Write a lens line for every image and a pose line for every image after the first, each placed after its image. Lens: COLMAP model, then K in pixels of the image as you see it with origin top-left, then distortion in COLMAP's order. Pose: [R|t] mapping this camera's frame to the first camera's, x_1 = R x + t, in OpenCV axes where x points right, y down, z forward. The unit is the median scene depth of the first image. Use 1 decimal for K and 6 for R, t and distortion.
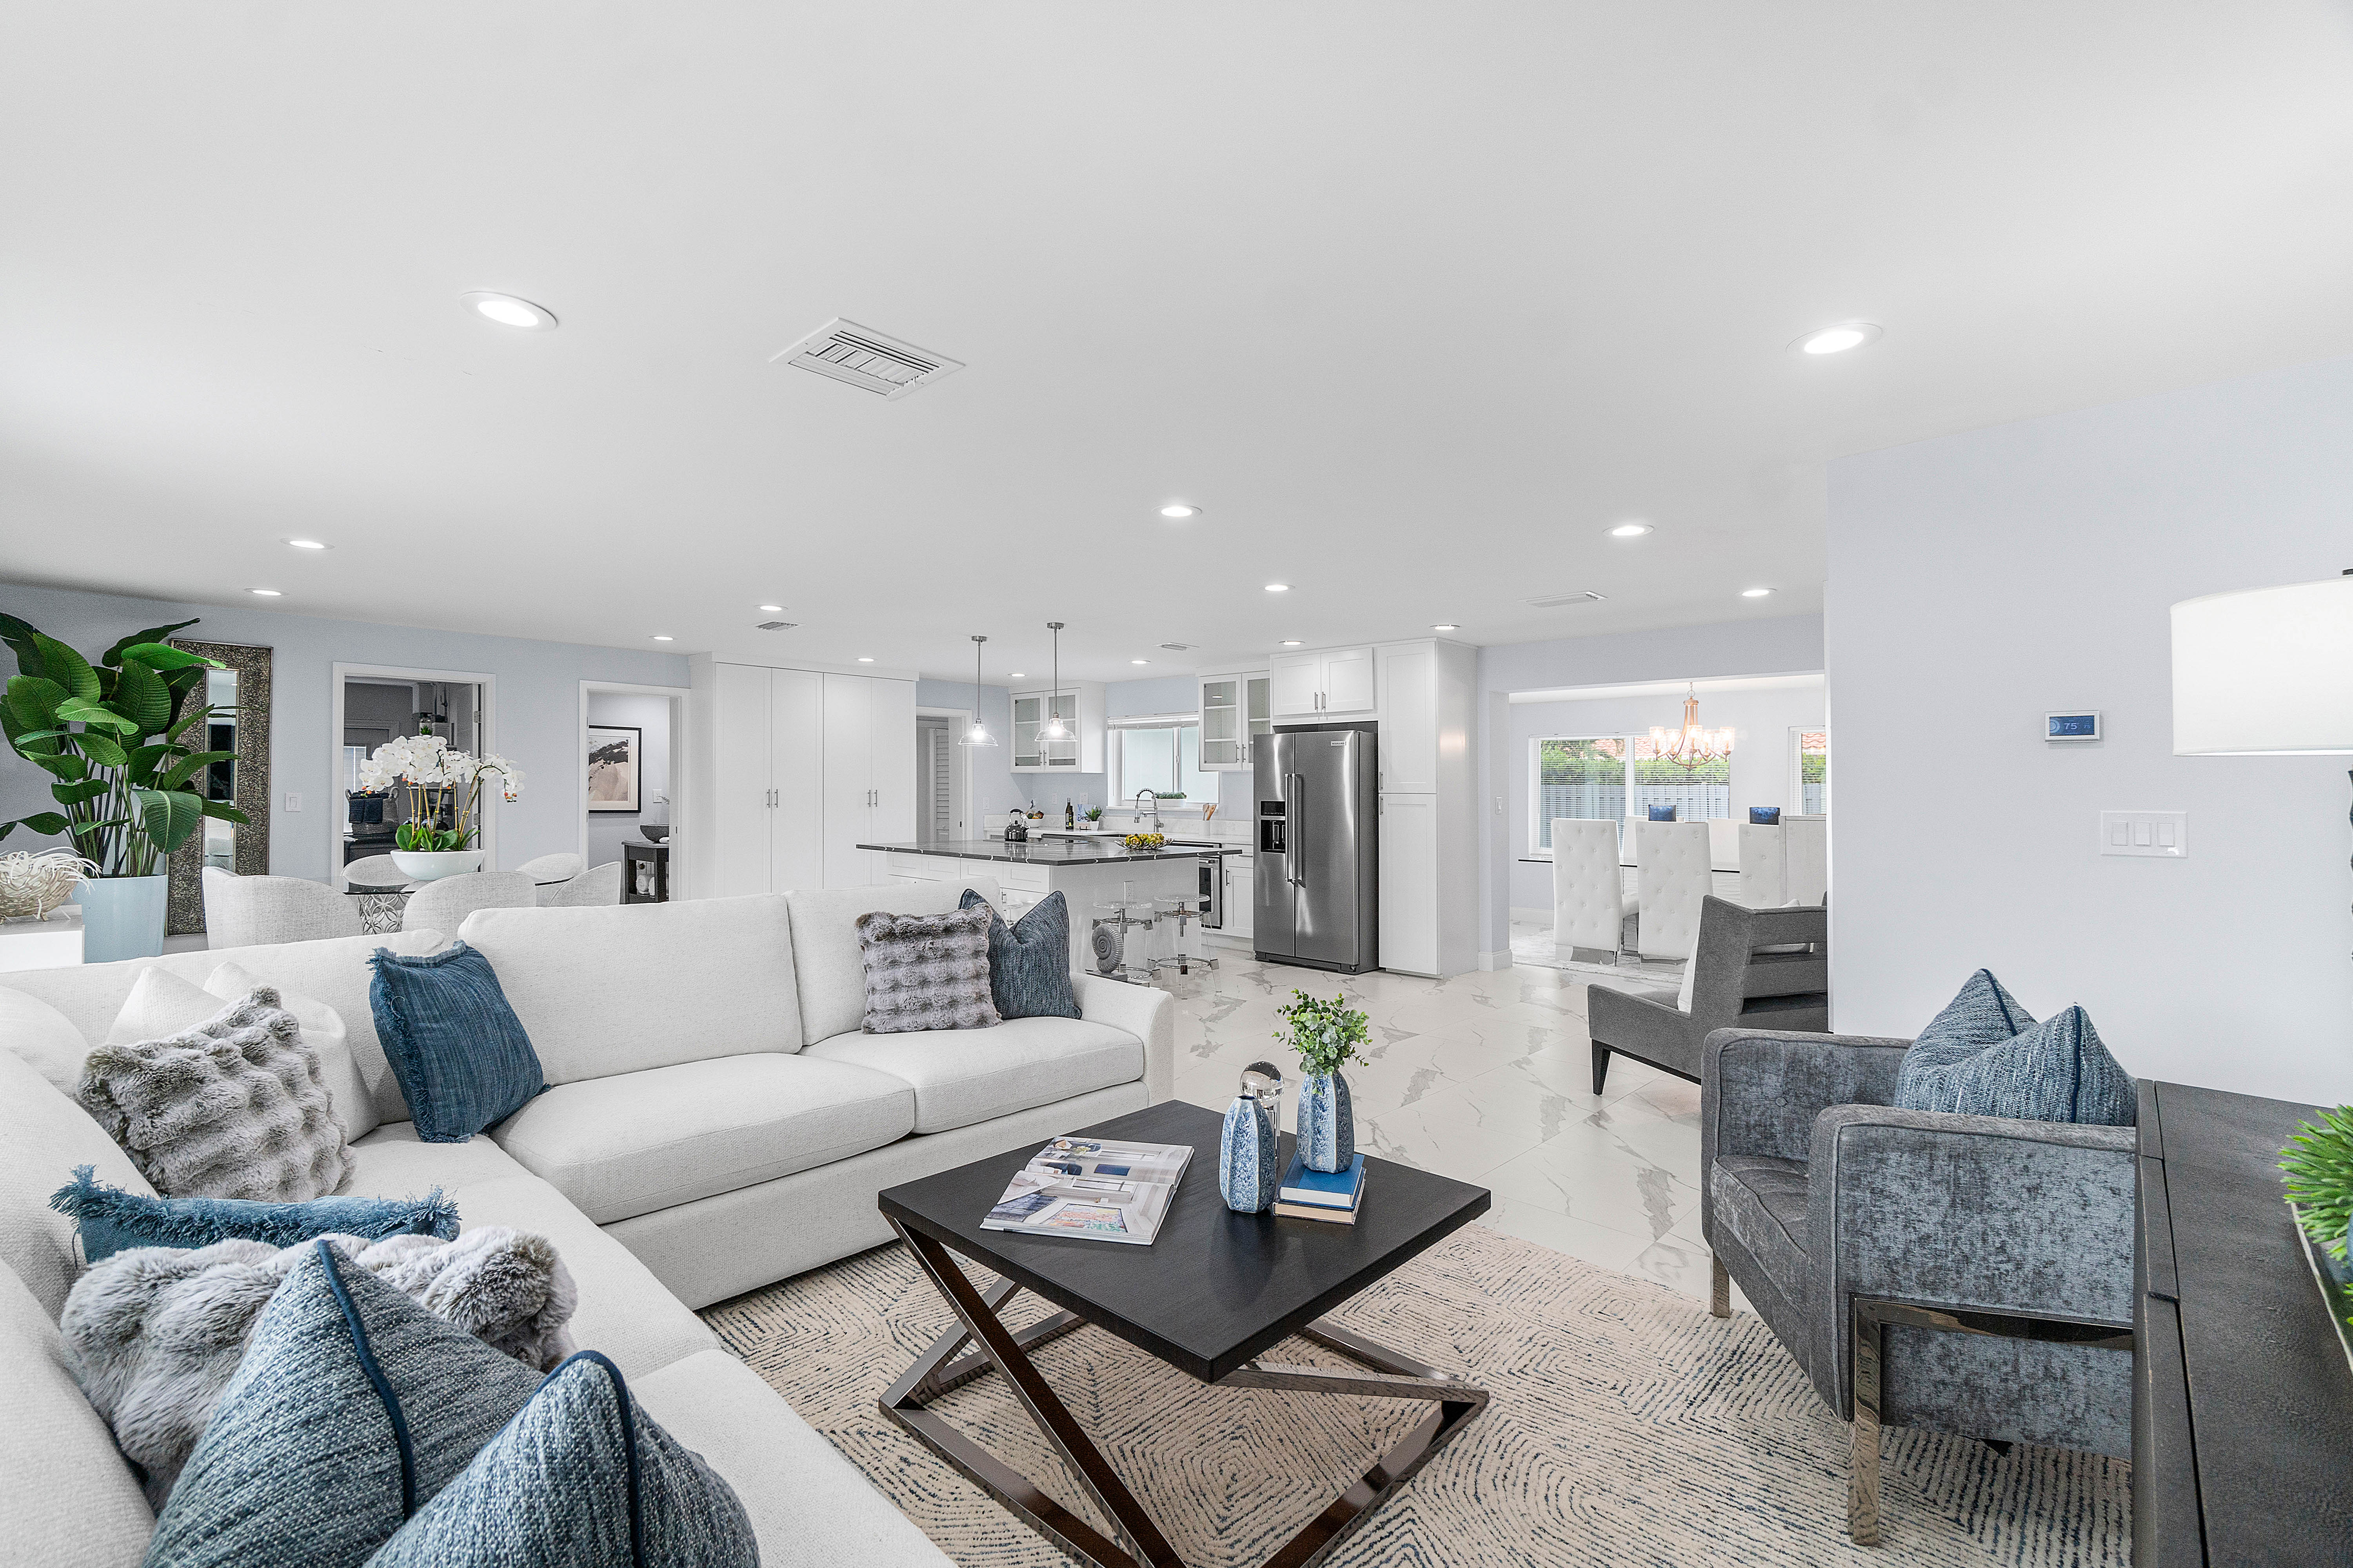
lens RADIAL K [[1013.8, 0, 1172.0], [0, 1013.8, 771.5], [0, 0, 1]] dist [-0.003704, 0.000946]
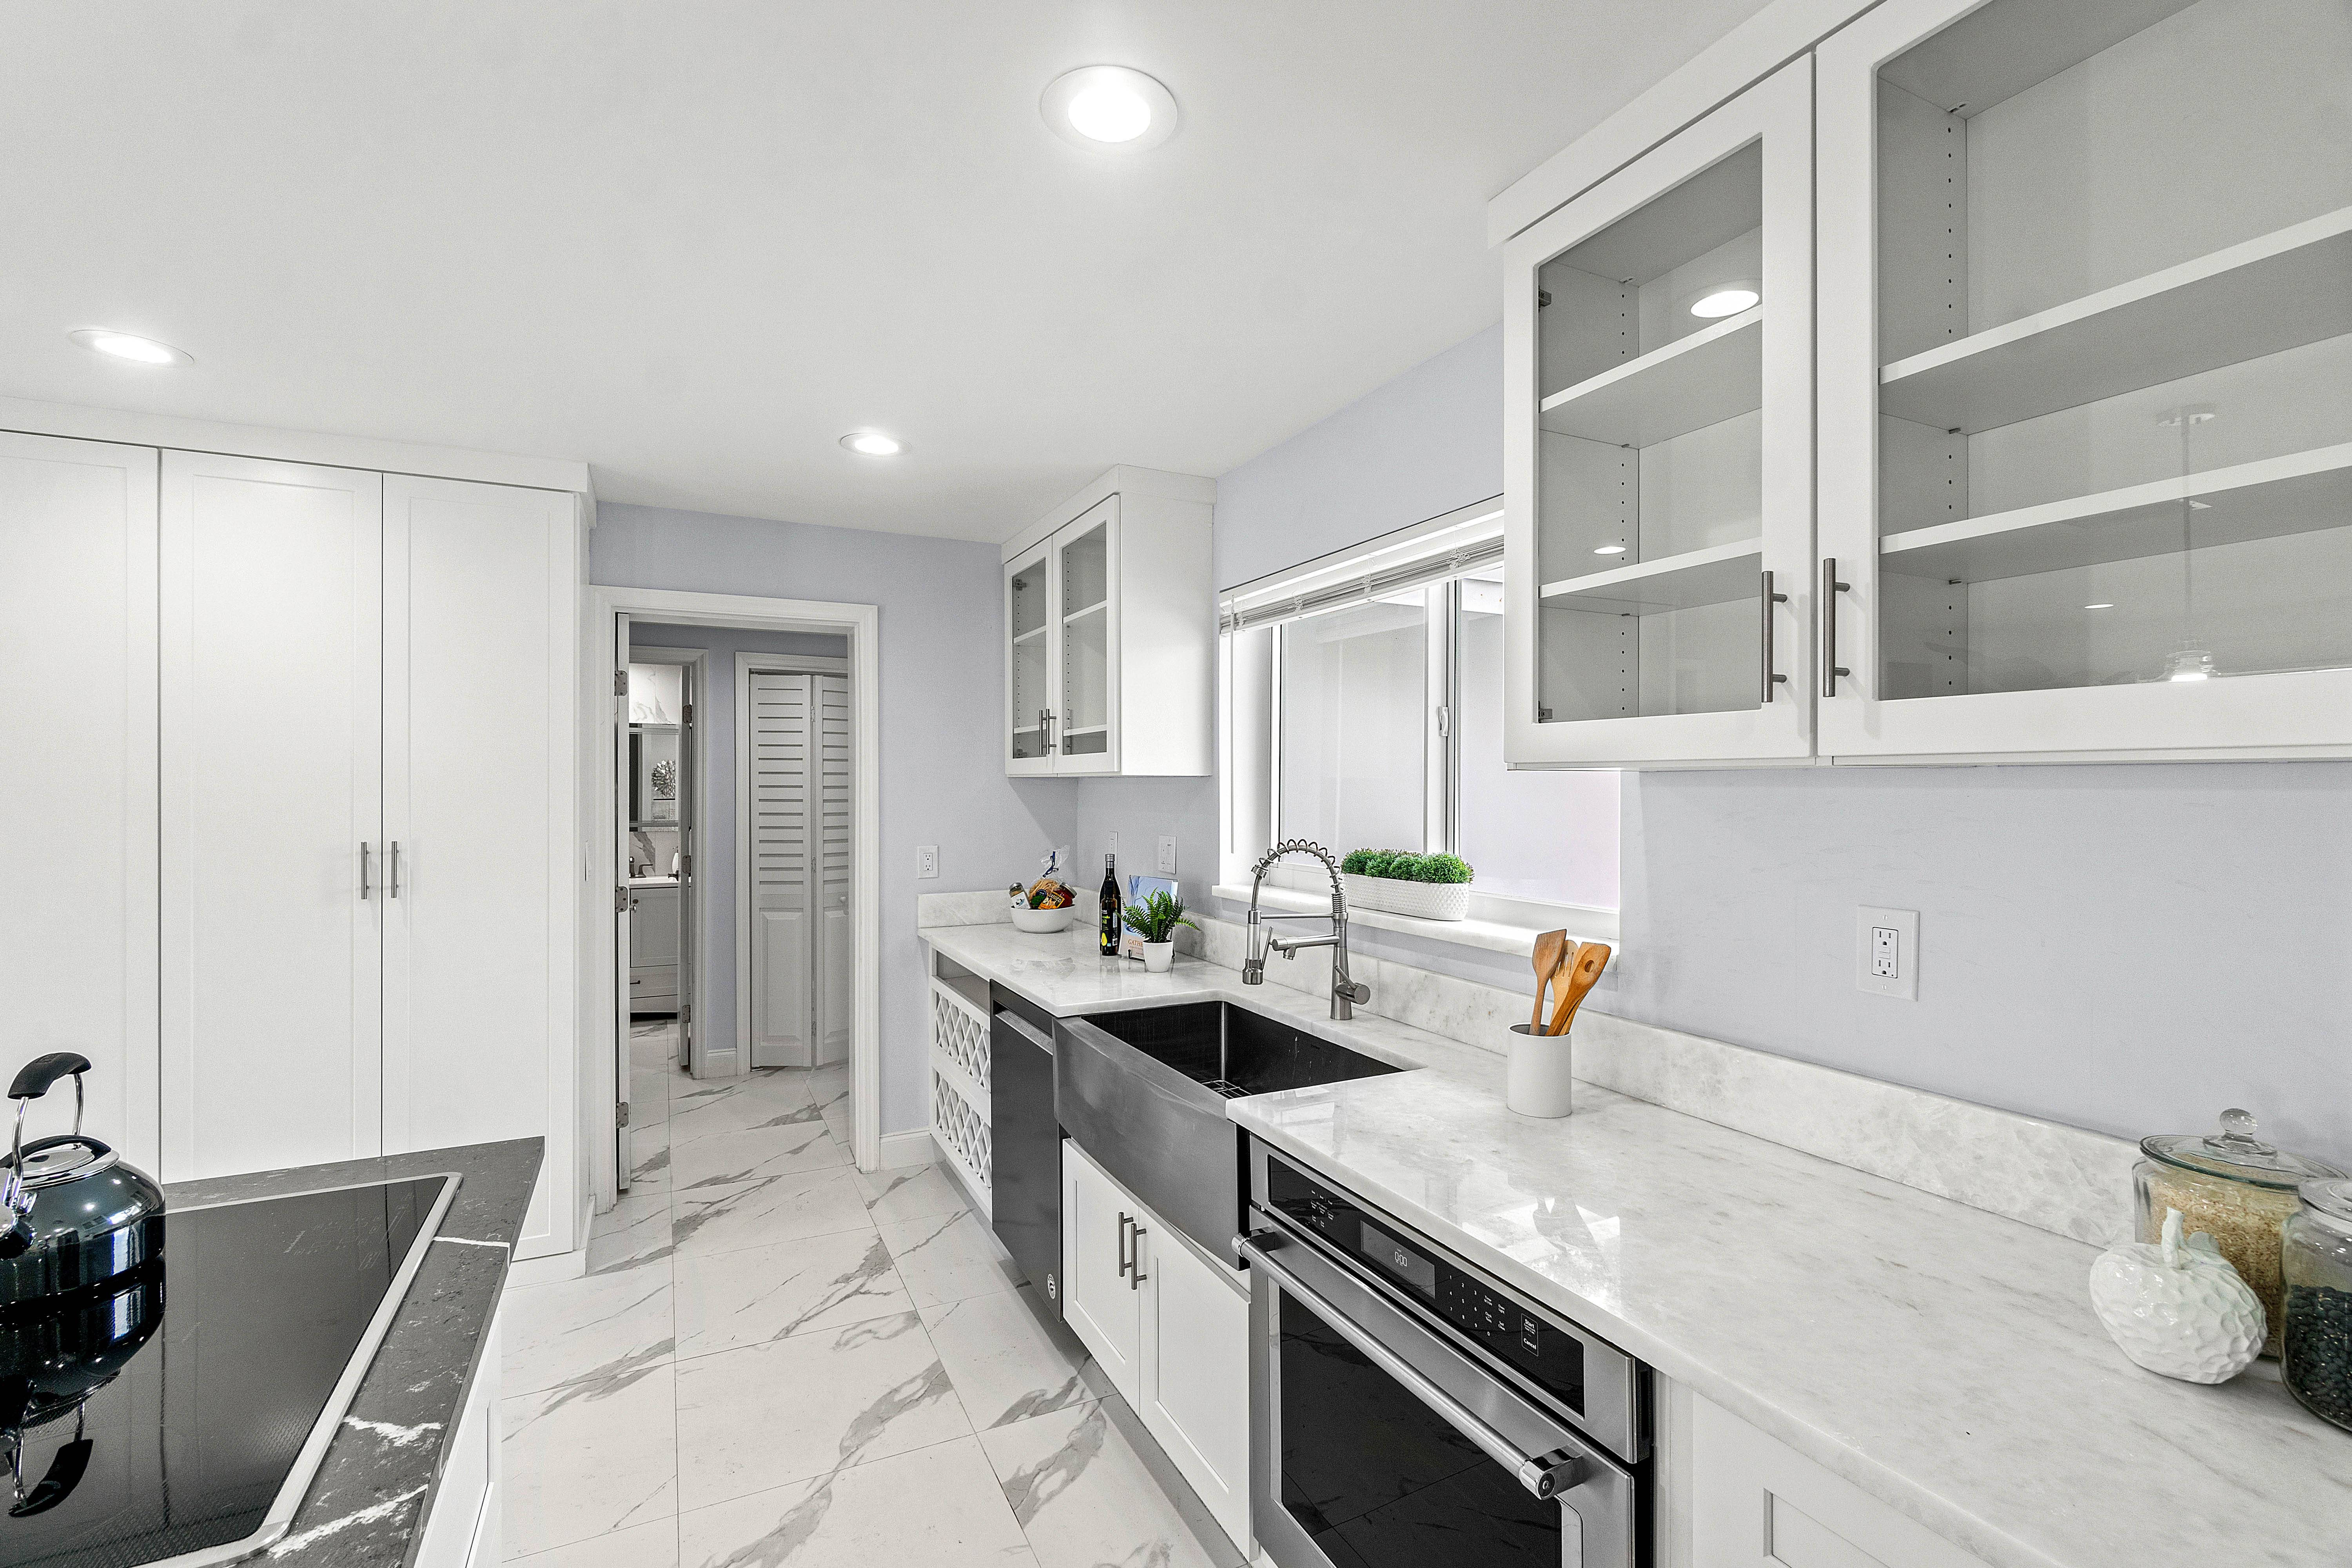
lens RADIAL K [[1031.3, 0, 1159.2], [0, 1031.3, 786.5], [0, 0, 1]] dist [0.001085, 0.000039]
pose [[0.934655, -0.005206, -0.355518, 0.033082], [0.010899, 0.999842, 0.014012, 0.000049], [0.355389, -0.016971, 0.934564, 0.811715]]
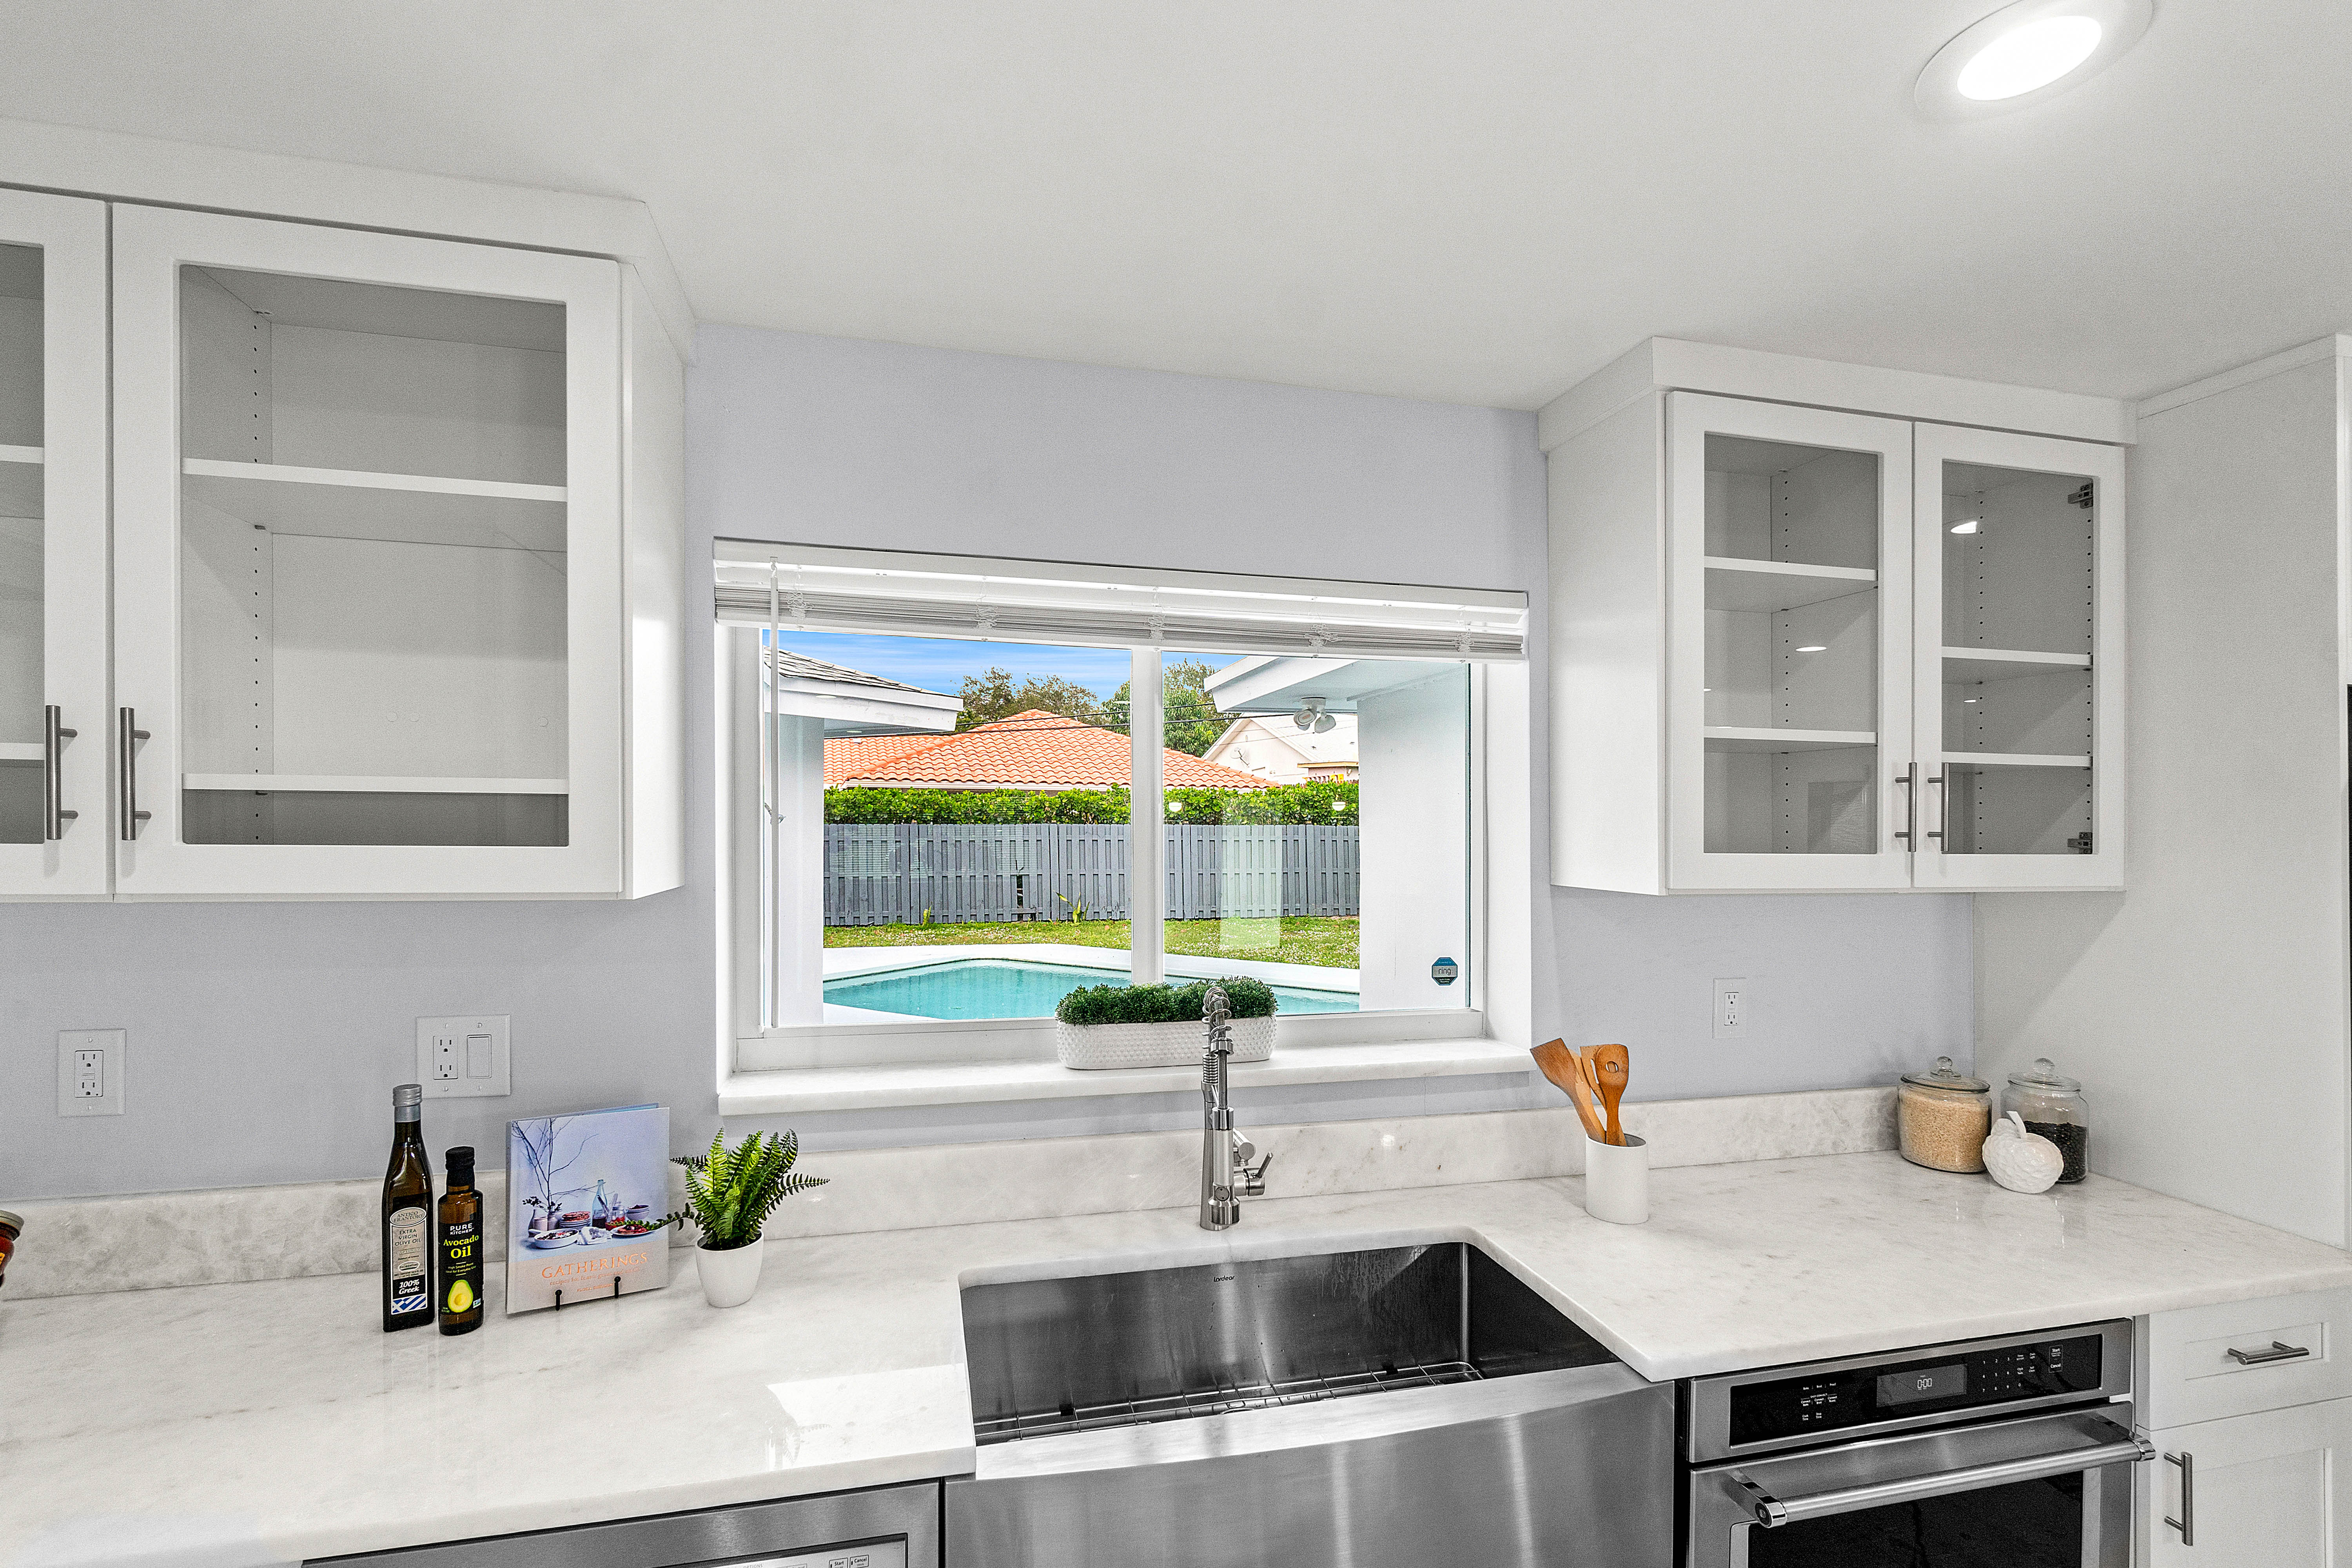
lens RADIAL K [[1051.2, 0, 1181.5], [0, 1051.2, 832.9], [0, 0, 1]] dist [0.003231, 0.000582]
pose [[0.540566, -0.009939, 0.841243, -0.188941], [-0.019306, 0.999520, 0.024215, -0.014348], [-0.841080, -0.029331, 0.540115, 0.978551]]
